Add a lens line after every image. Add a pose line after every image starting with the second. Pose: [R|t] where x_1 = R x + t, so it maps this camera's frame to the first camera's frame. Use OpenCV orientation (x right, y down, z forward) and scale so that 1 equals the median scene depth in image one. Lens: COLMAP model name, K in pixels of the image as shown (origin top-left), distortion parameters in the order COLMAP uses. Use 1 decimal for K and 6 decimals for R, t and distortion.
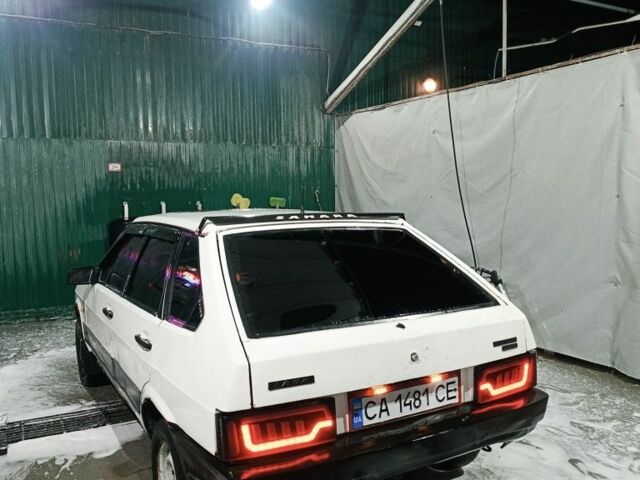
lens RADIAL K [[566.1, 0, 320.0], [0, 566.1, 240.0], [0, 0, 1]] dist [0.002340, 0.004732]
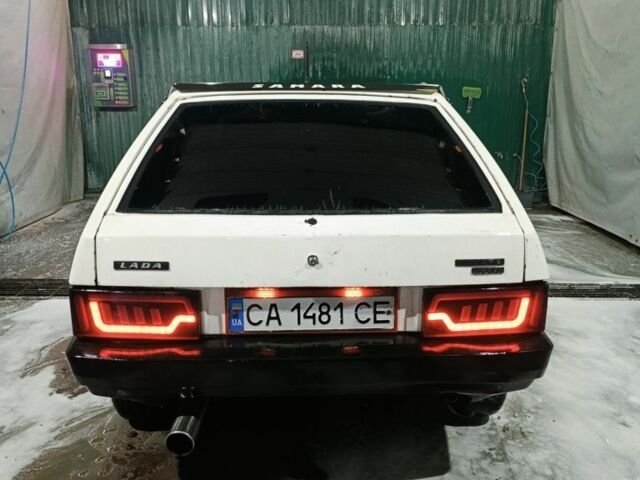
lens RADIAL K [[554.5, 0, 320.0], [0, 554.5, 240.0], [0, 0, 1]] dist [0.103353, -0.185697]
pose [[0.884835, 0.124628, -0.448926, 0.488345], [-0.045423, 0.982045, 0.183098, 0.035195], [0.463685, -0.141620, 0.874609, 0.316601]]
